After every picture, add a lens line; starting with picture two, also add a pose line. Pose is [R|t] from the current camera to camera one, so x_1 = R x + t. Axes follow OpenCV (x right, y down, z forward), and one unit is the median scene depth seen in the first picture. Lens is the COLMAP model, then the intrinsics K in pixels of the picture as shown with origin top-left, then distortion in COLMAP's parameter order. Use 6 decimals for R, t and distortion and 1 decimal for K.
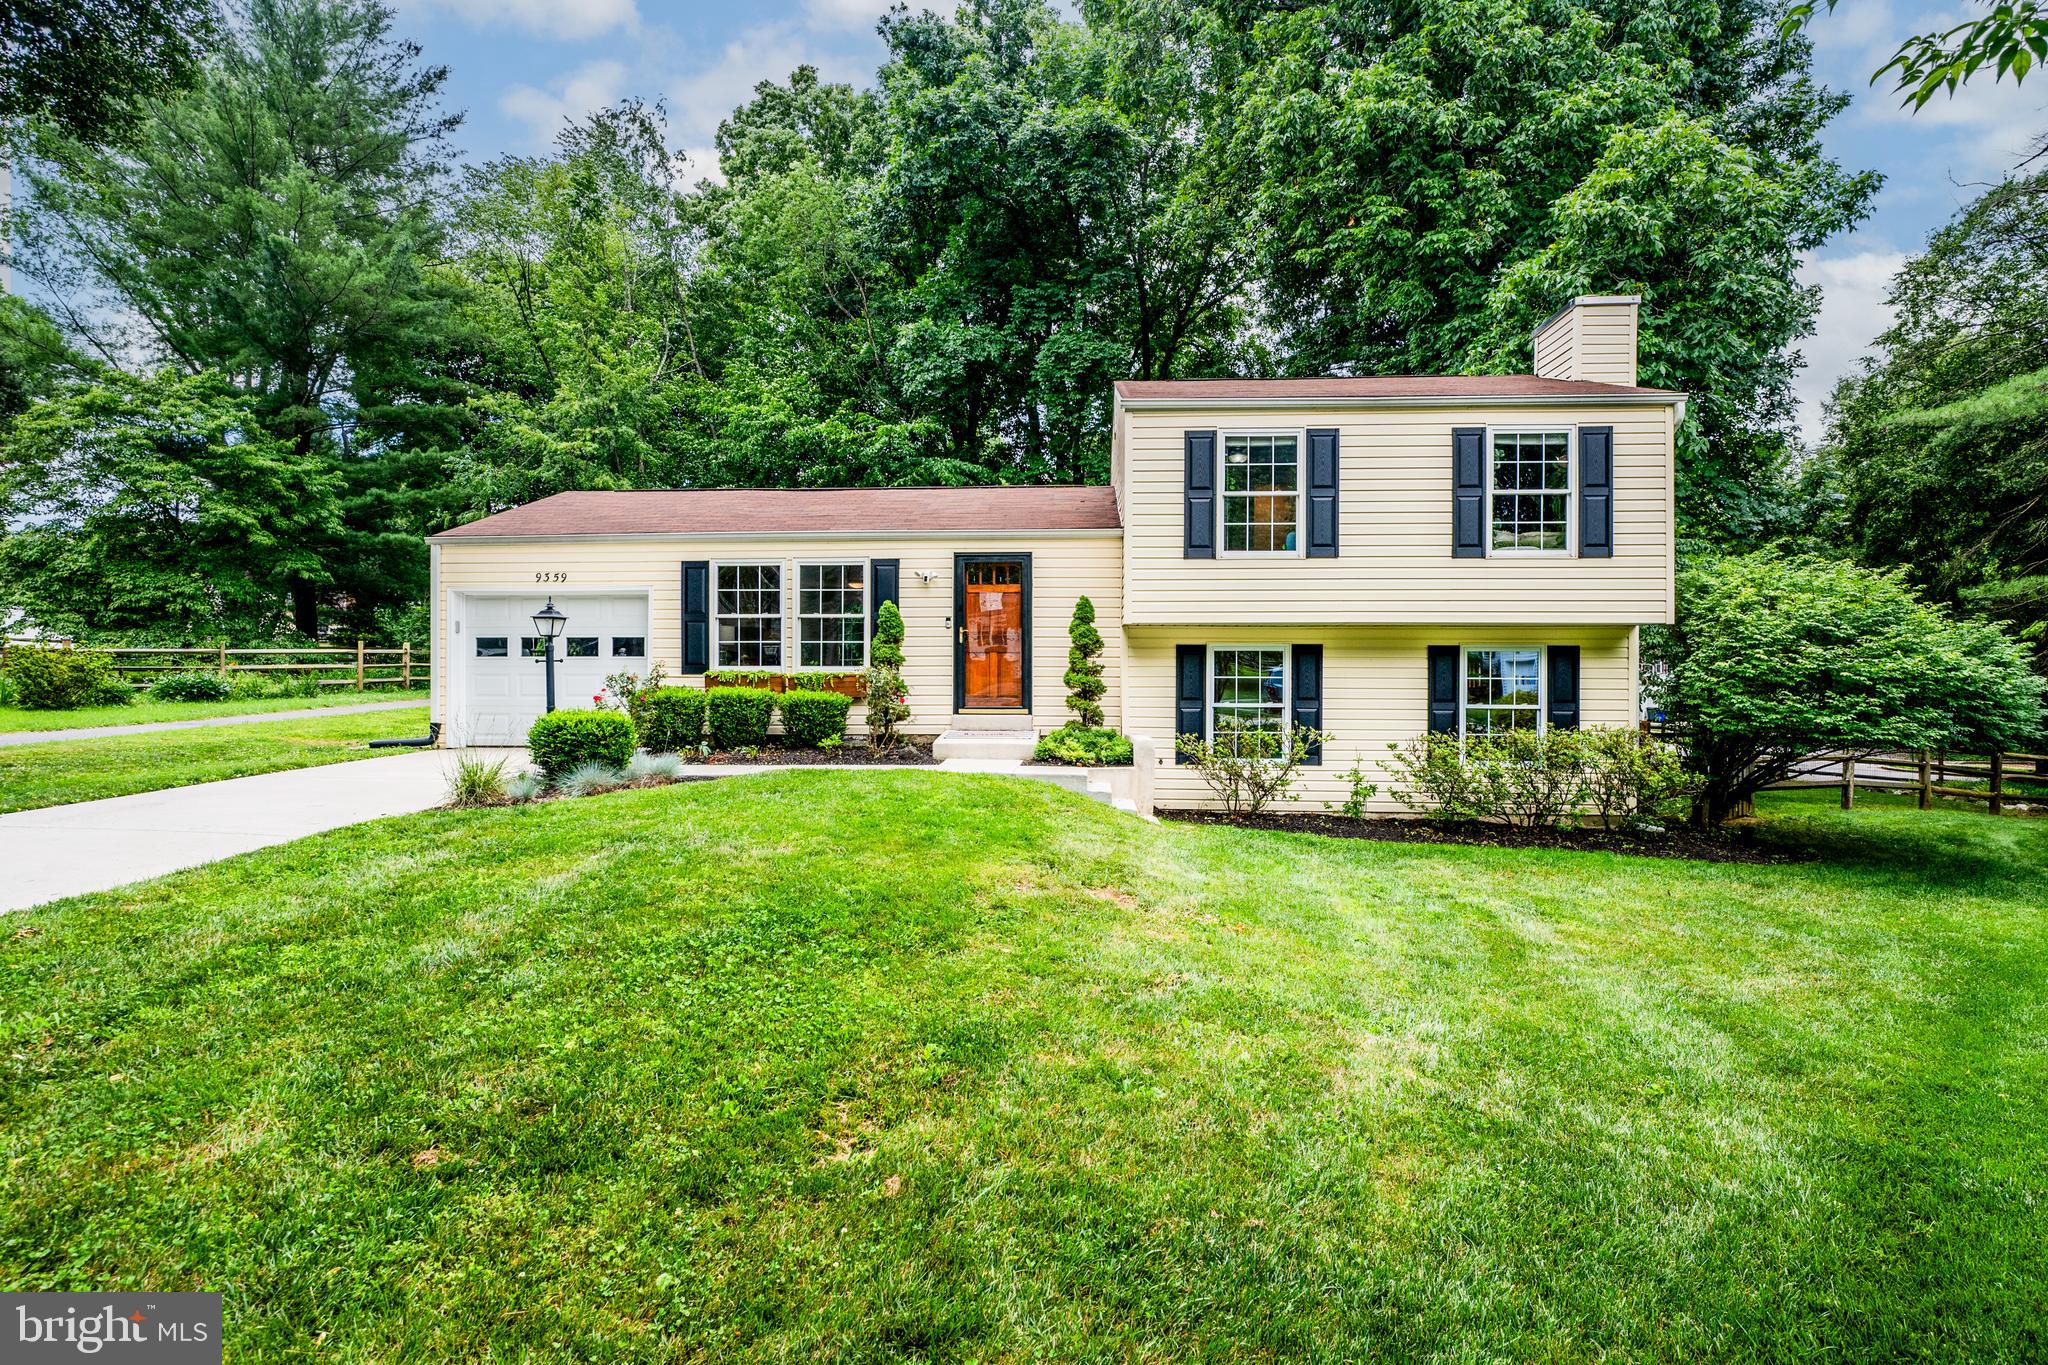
lens RADIAL K [[1017.9, 0, 1006.8], [0, 1017.9, 646.6], [0, 0, 1]] dist [0.002497, 0.000727]
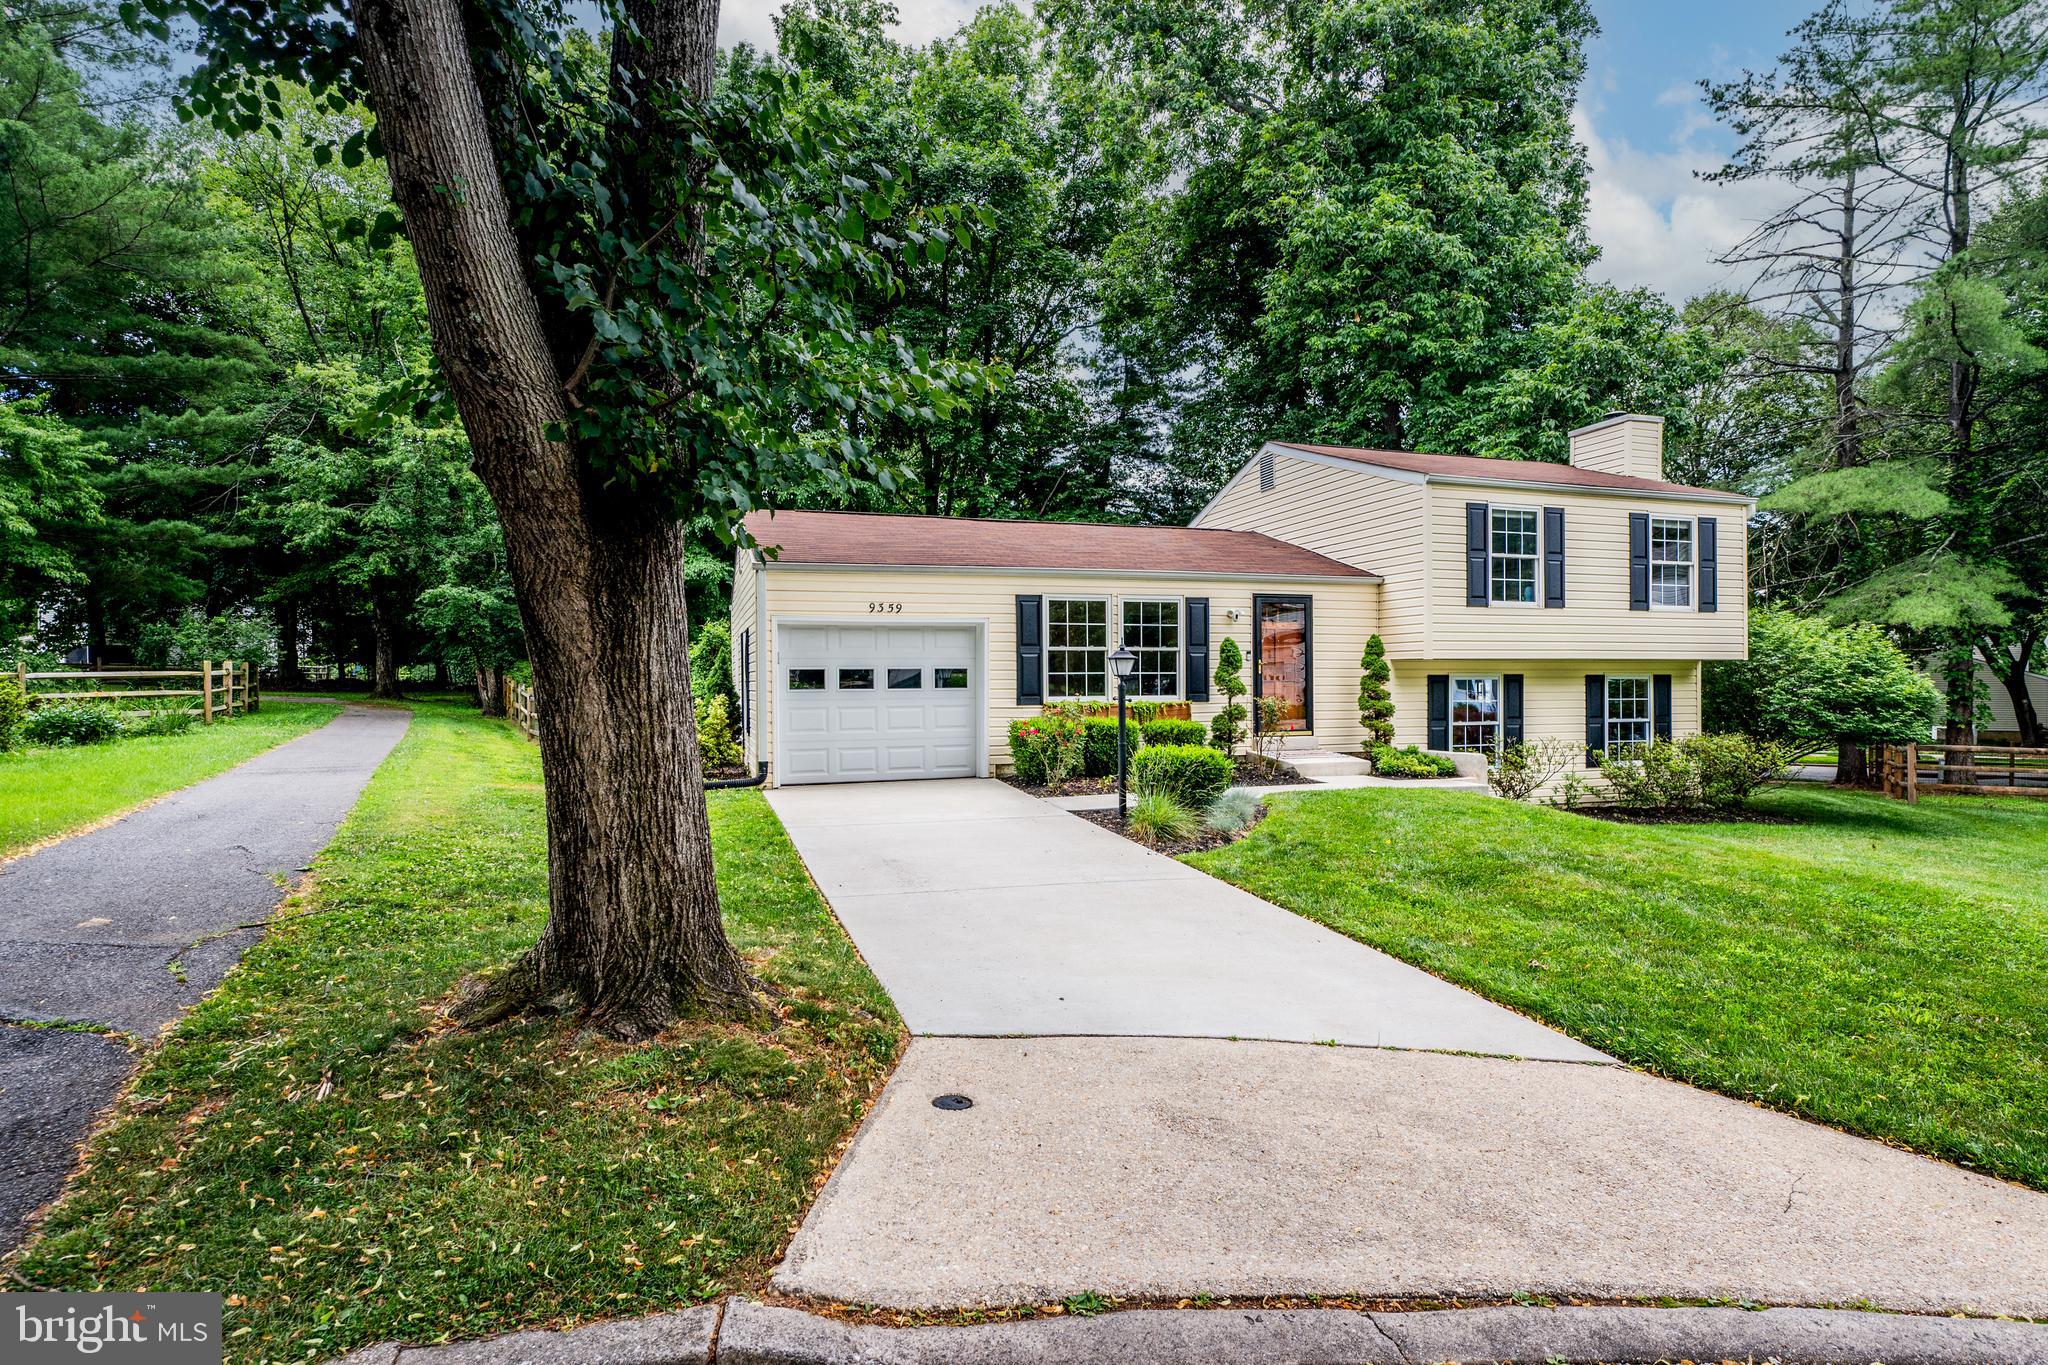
lens RADIAL K [[1017.9, 0, 1024.1], [0, 1017.9, 688.9], [0, 0, 1]] dist [0.002497, 0.000727]
pose [[0.926800, -0.007679, 0.375477, -0.738406], [0.002670, 0.999900, 0.013859, -0.003801], [-0.375546, -0.011842, 0.926728, 0.051959]]
